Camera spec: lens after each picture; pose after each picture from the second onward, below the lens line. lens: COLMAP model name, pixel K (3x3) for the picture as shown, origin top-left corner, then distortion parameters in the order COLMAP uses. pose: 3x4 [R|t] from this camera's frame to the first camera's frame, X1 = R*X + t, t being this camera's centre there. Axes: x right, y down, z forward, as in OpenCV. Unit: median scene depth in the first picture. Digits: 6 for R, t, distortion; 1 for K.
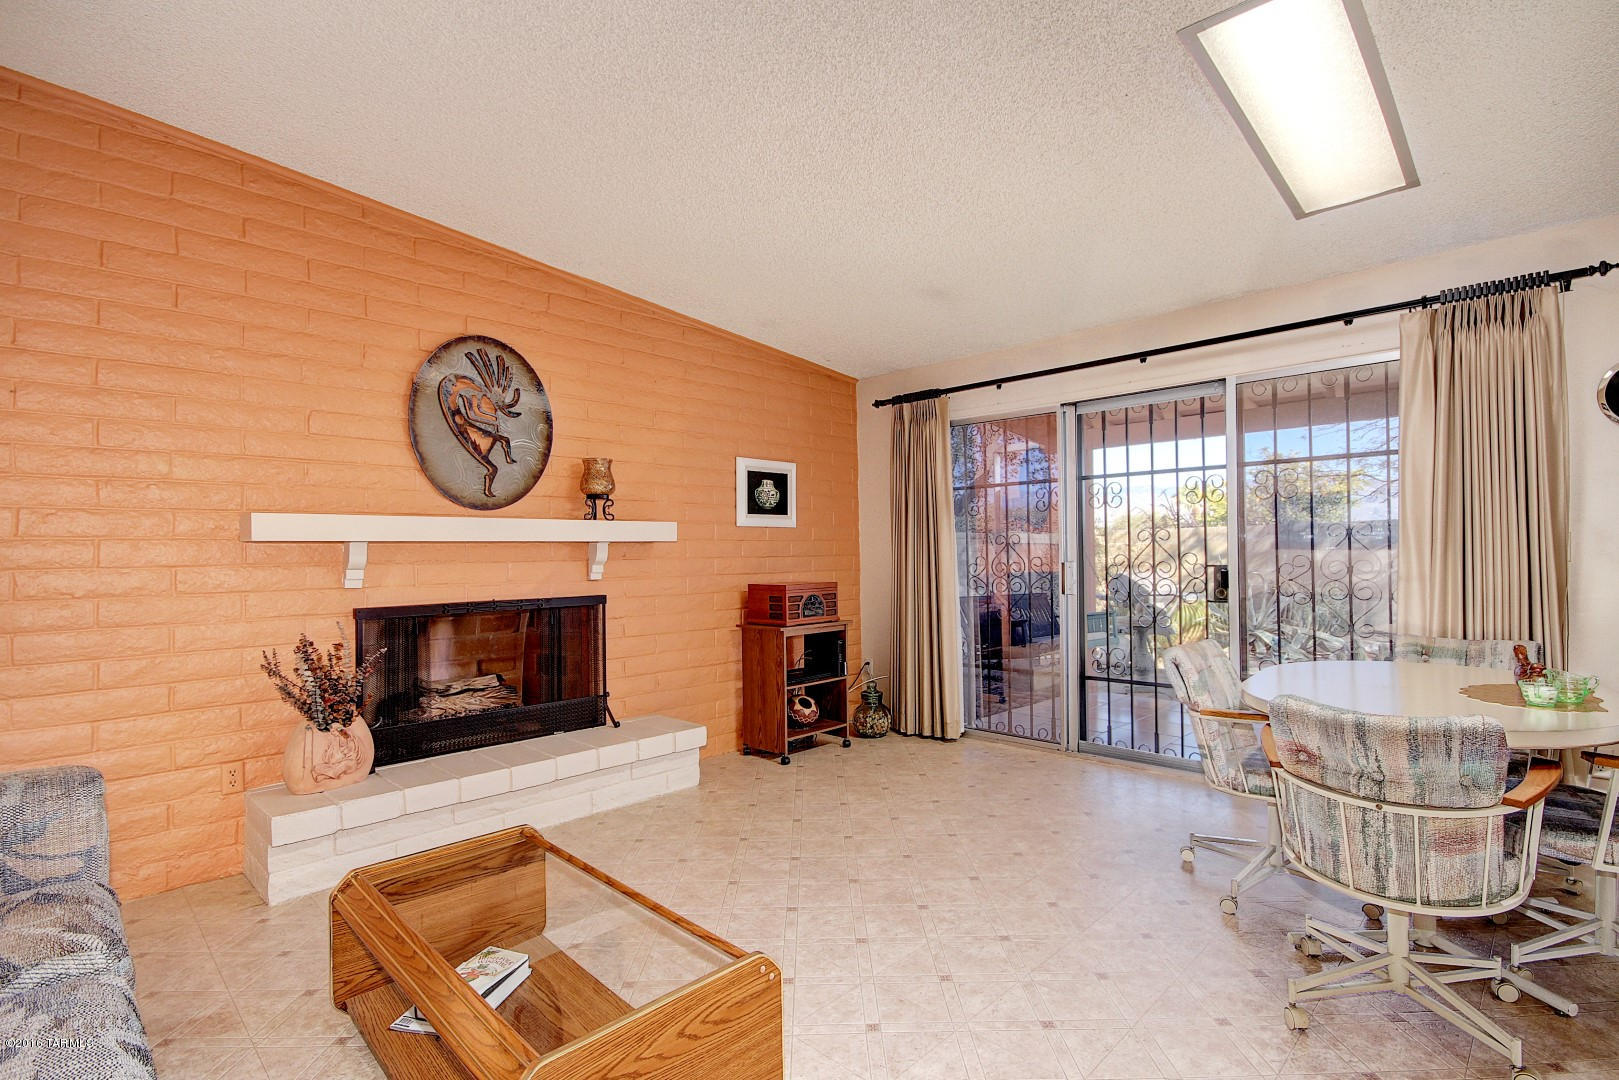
lens RADIAL K [[768.6, 0, 828.4], [0, 768.6, 543.1], [0, 0, 1]] dist [-0.001545, -0.000383]
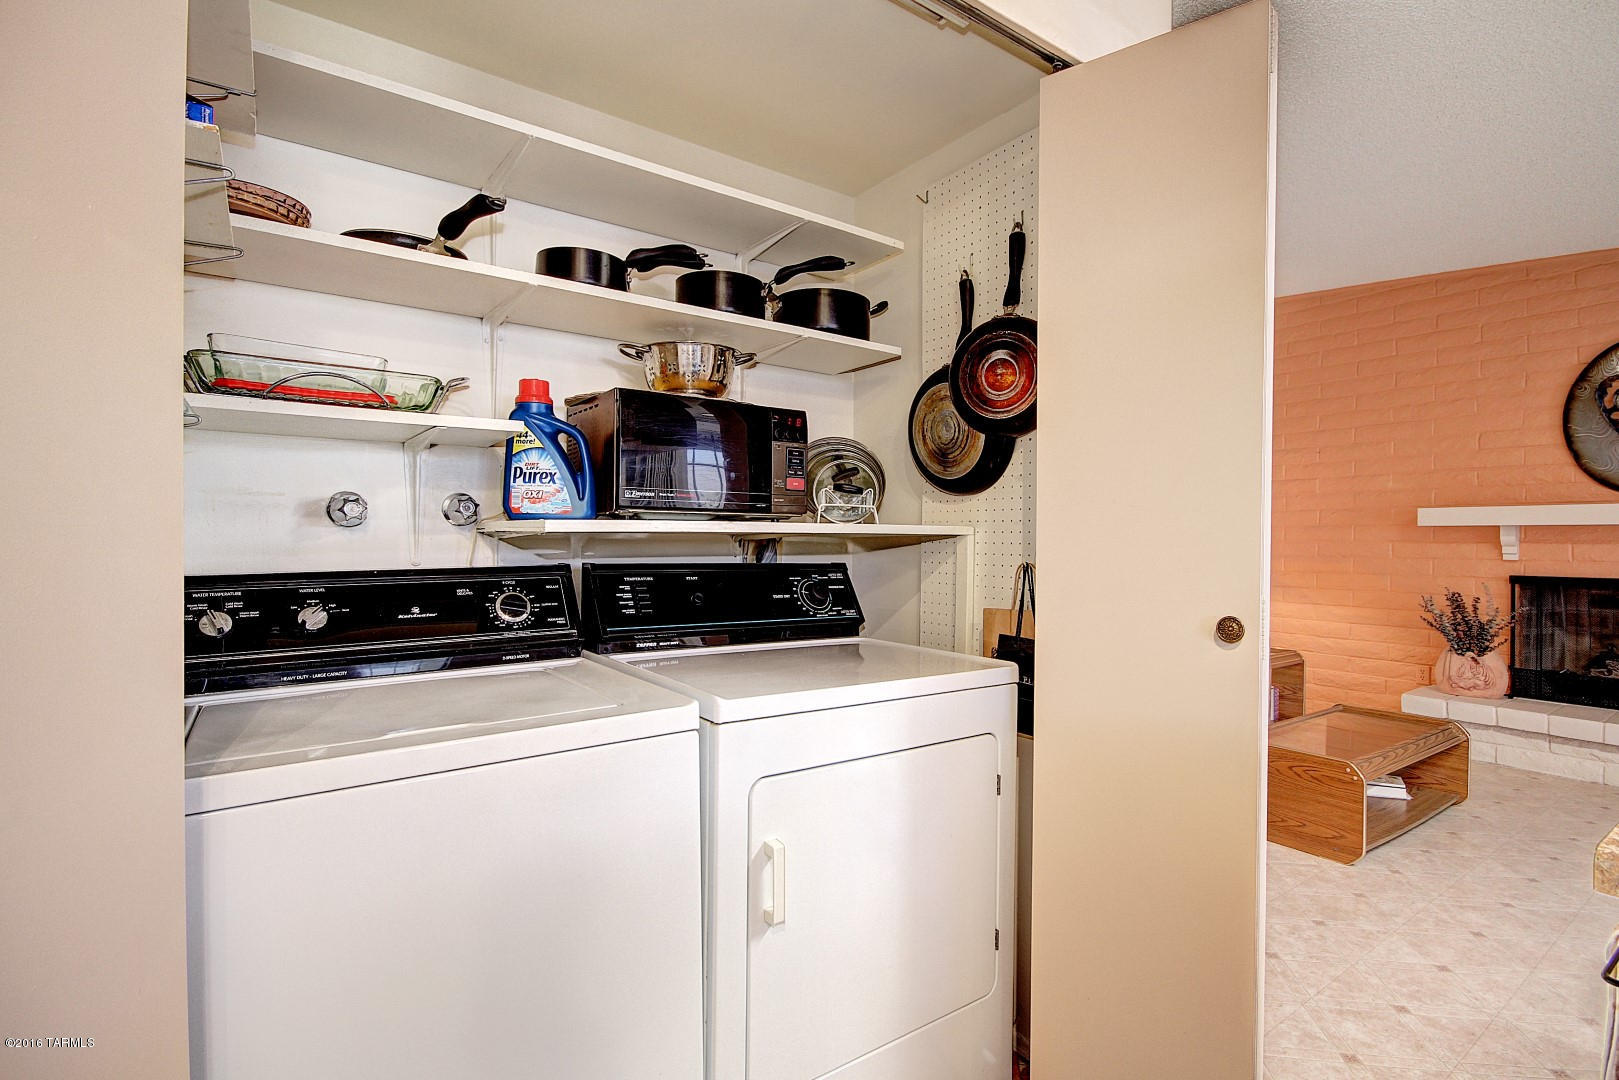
lens RADIAL K [[765.6, 0, 809.5], [0, 765.6, 540.0], [0, 0, 1]] dist [-0.004881, -0.001079]
pose [[-0.196568, 0.015147, -0.980373, 1.008086], [0.013171, 0.999831, 0.012807, -0.010518], [0.980402, -0.010395, -0.196734, 0.066807]]
